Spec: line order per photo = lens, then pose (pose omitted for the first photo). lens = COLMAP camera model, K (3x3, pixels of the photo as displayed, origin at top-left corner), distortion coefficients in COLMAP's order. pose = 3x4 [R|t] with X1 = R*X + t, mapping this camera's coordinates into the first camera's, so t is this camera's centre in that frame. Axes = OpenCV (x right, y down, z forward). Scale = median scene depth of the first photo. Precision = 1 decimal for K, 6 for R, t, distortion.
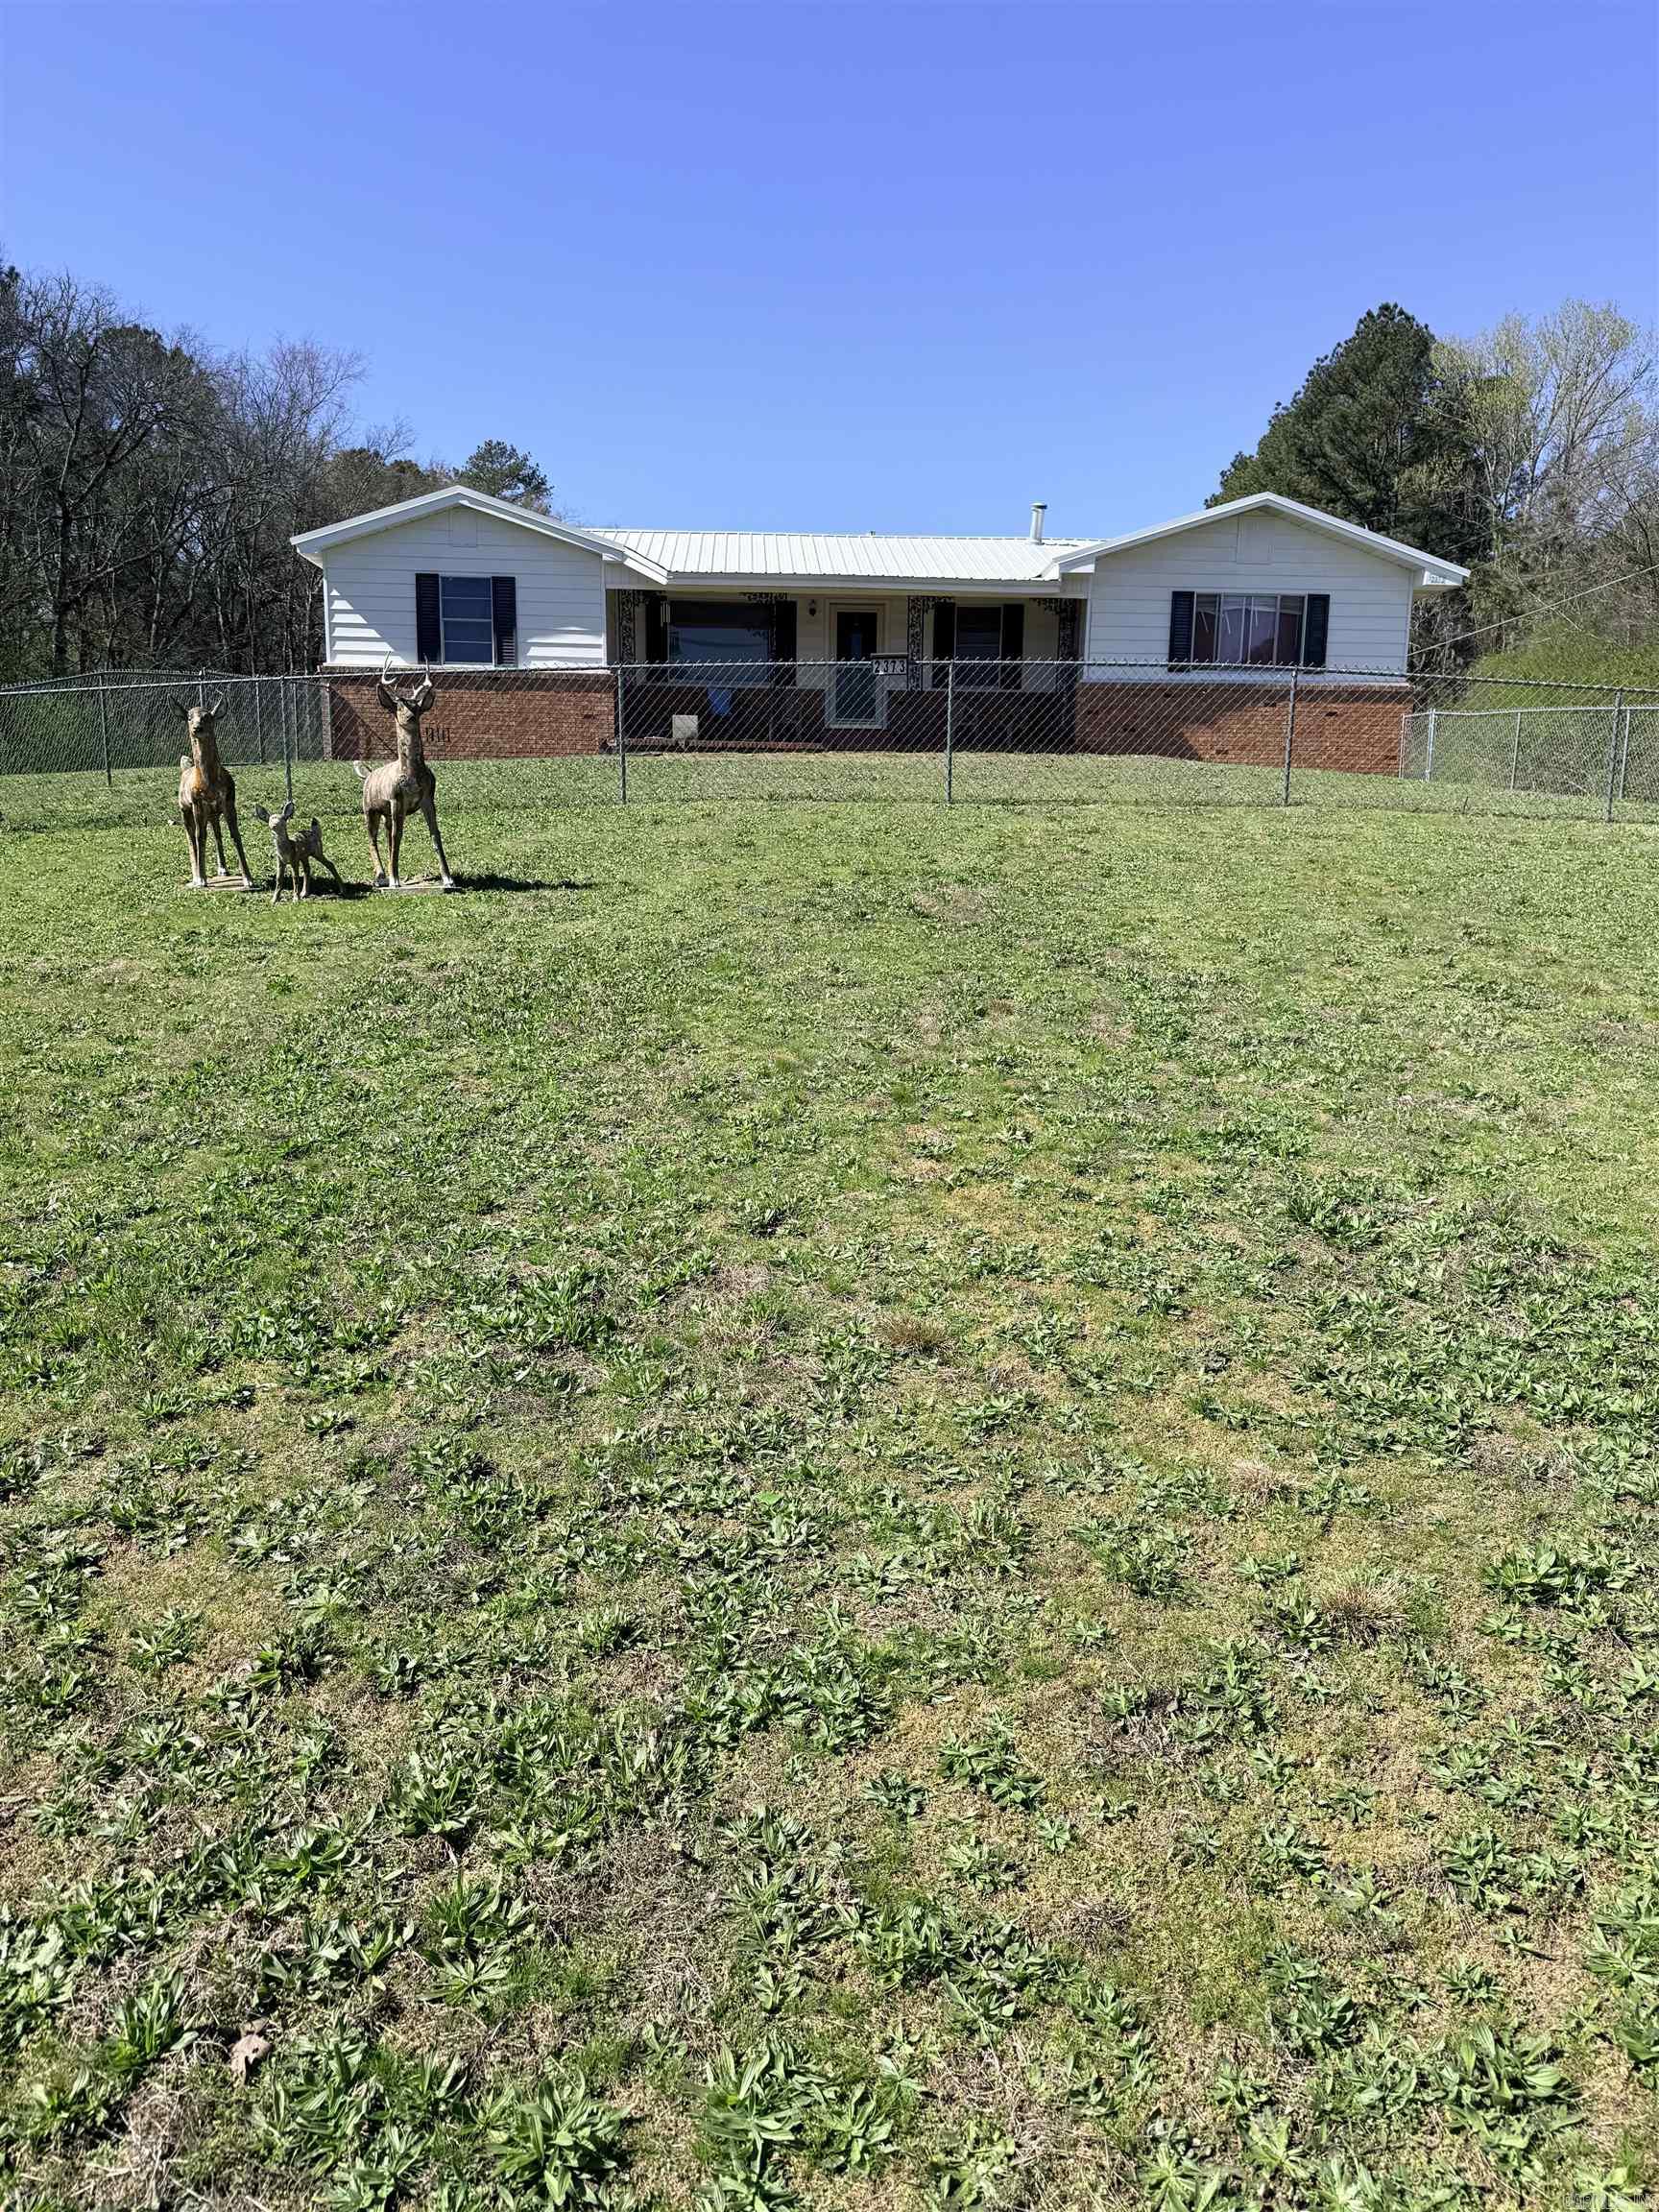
lens RADIAL K [[1573.2, 0, 829.5], [0, 1573.2, 1106.0], [0, 0, 1]] dist [0.072528, -0.123190]
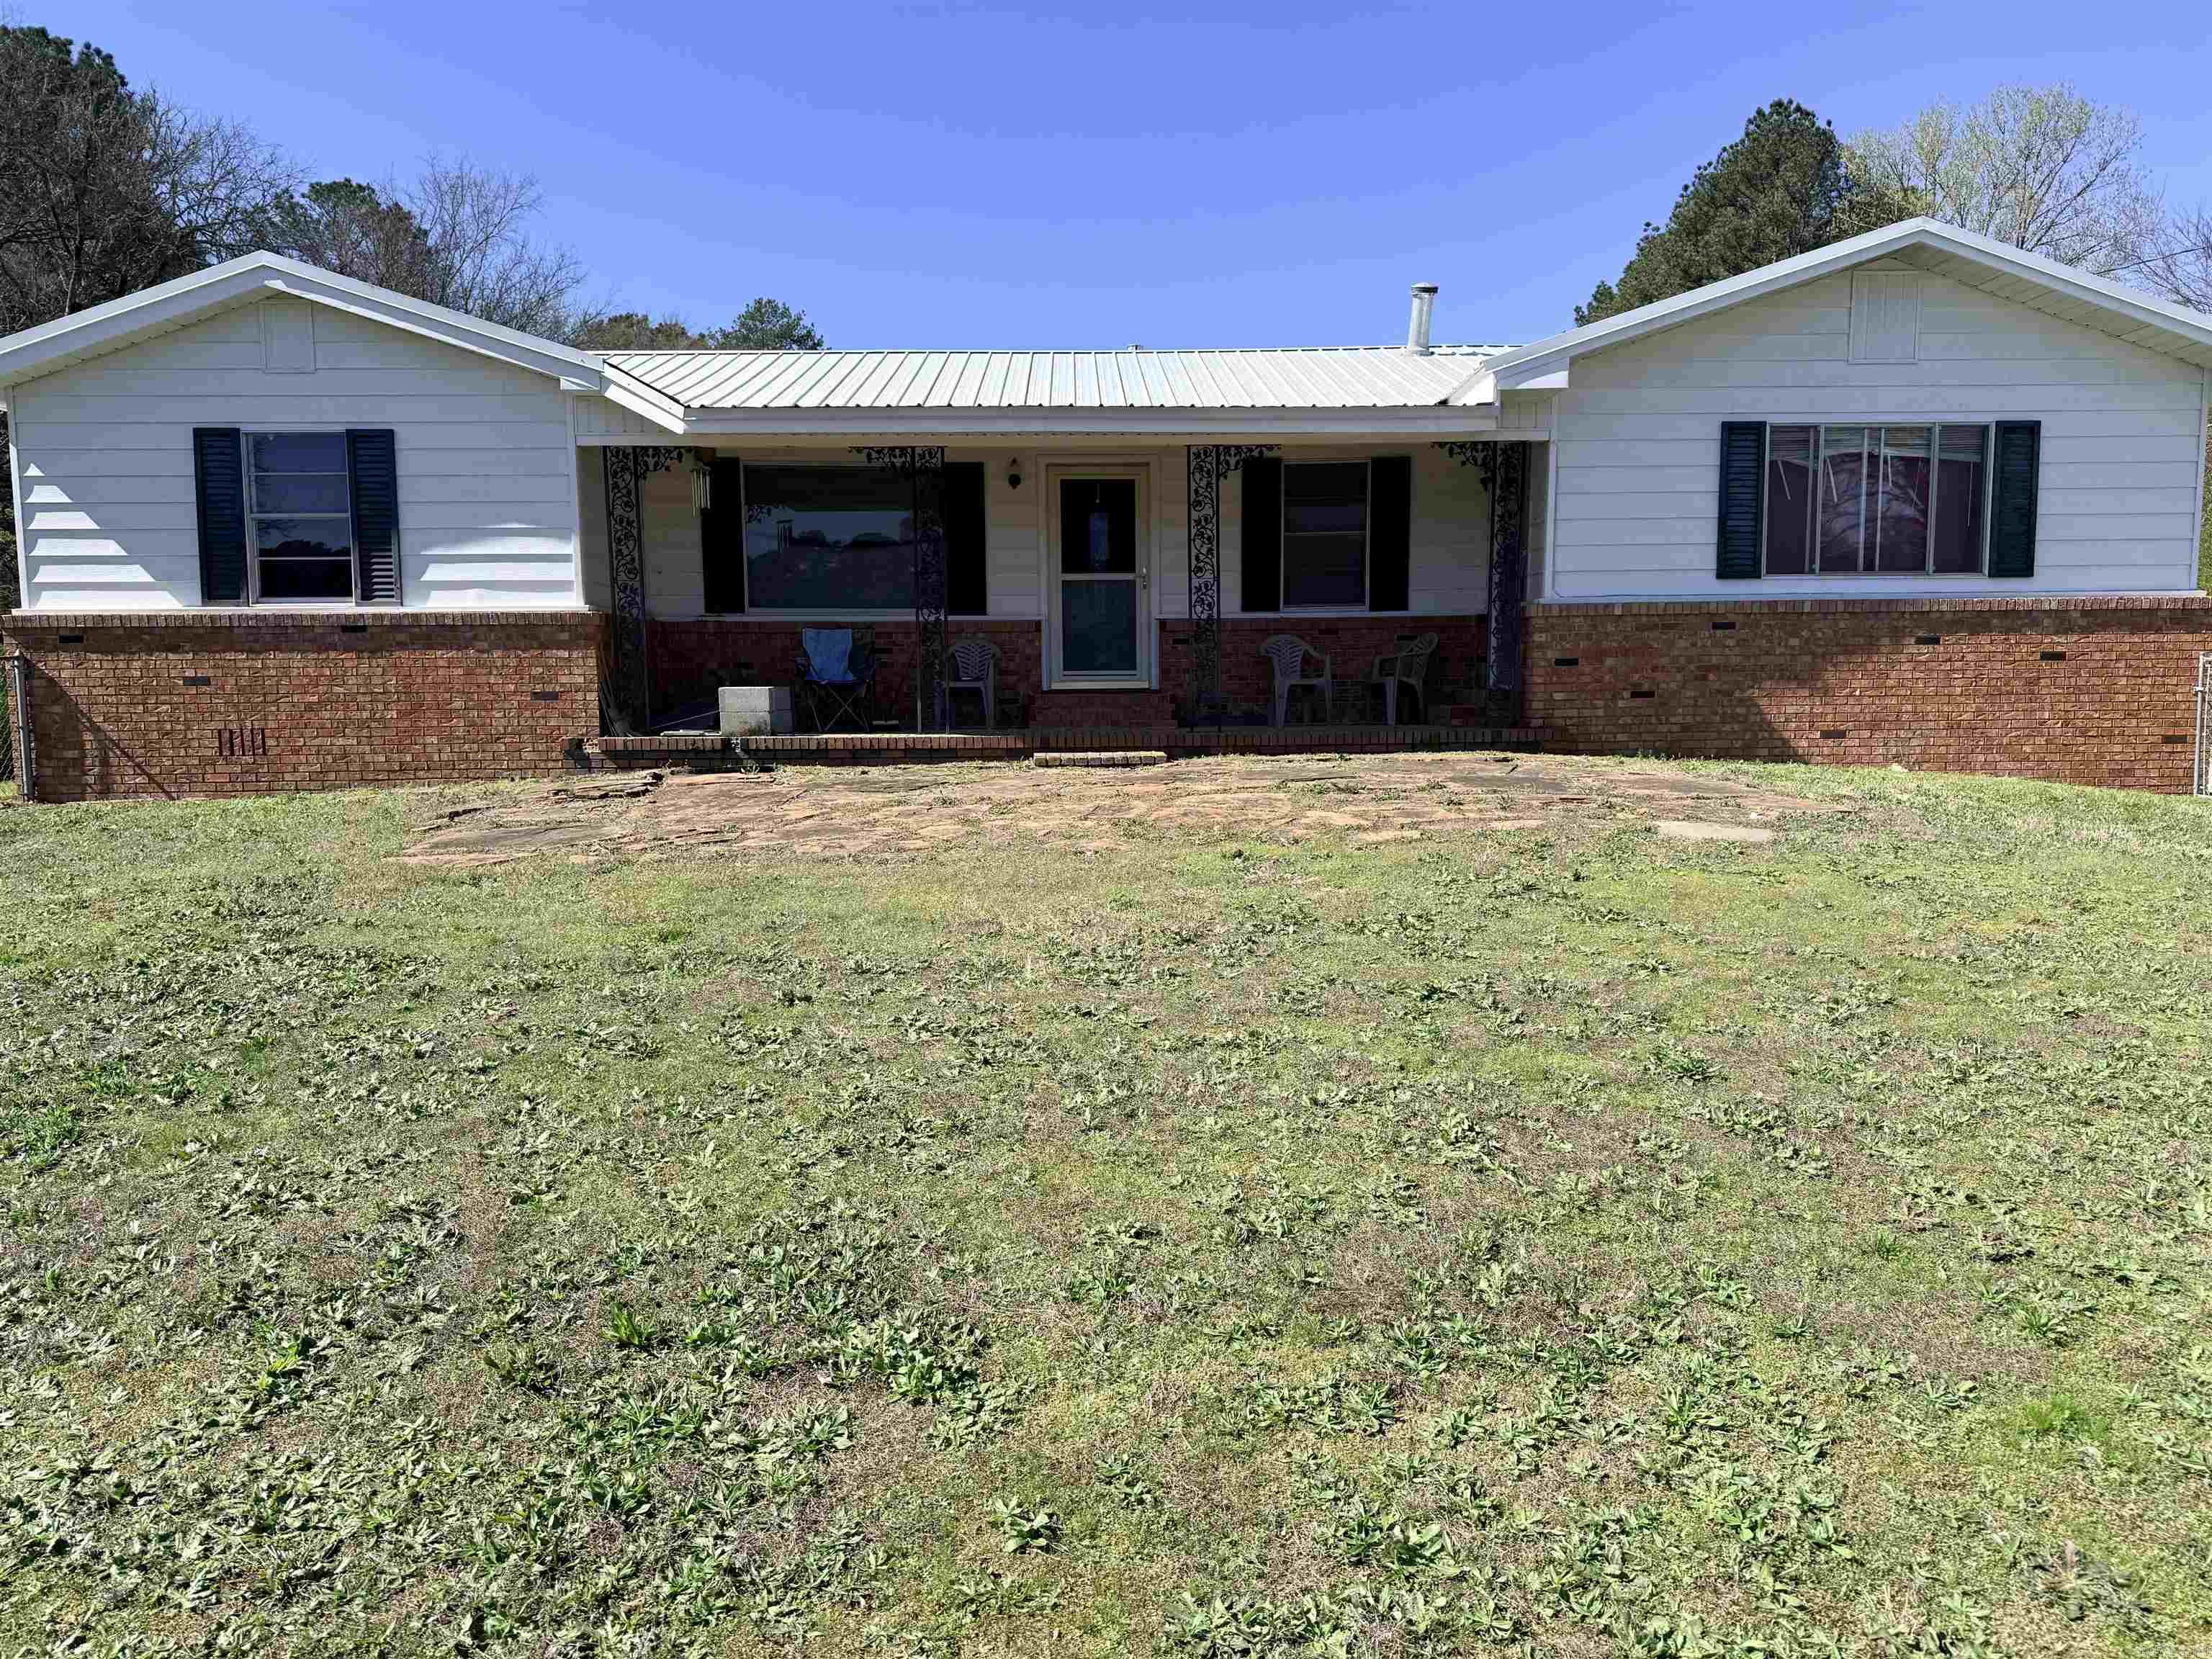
lens RADIAL K [[1617.0, 0, 1106.0], [0, 1617.0, 829.5], [0, 0, 1]] dist [0.003531, -0.004985]
pose [[0.999297, -0.019771, -0.031846, 0.037007], [0.017007, 0.996250, -0.084835, -0.156597], [0.033404, 0.084234, 0.995886, 0.496667]]
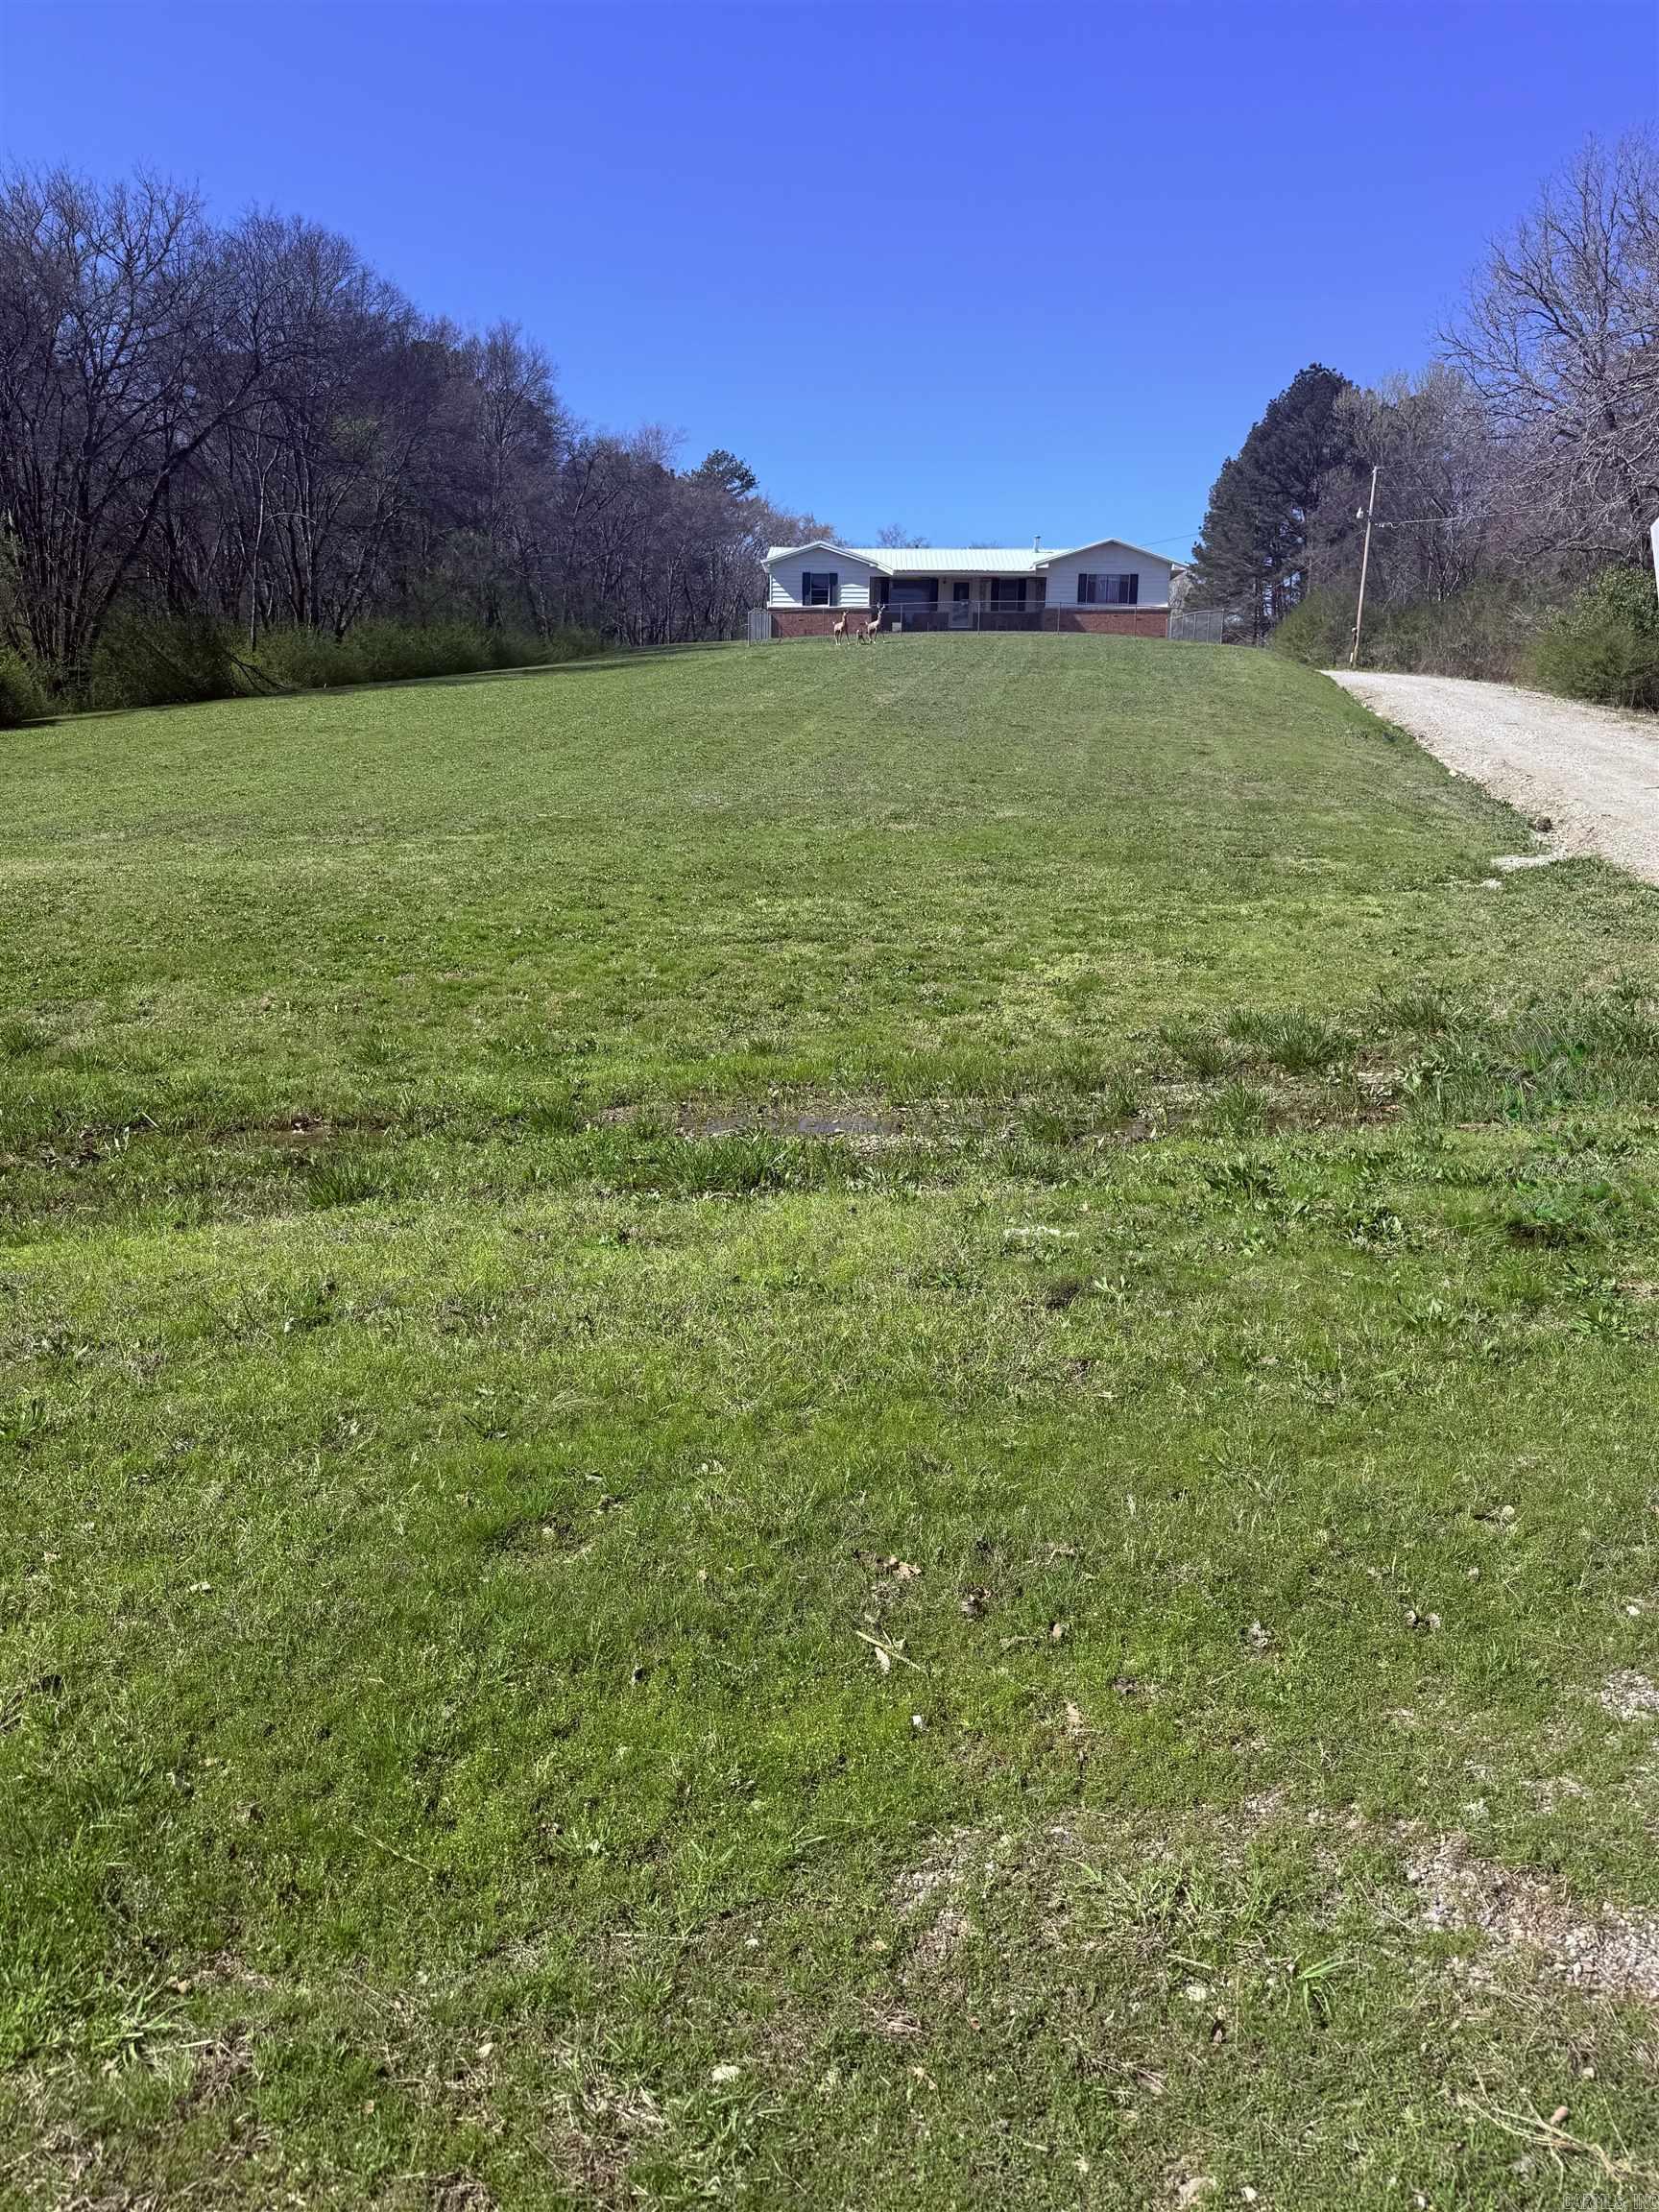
lens RADIAL K [[1573.2, 0, 829.5], [0, 1573.2, 1106.0], [0, 0, 1]] dist [0.072528, -0.123190]
pose [[0.997719, 0.007415, -0.067102, -0.019269], [-0.004840, 0.999249, 0.038457, 0.474767], [0.067337, -0.038045, 0.997005, -1.737991]]
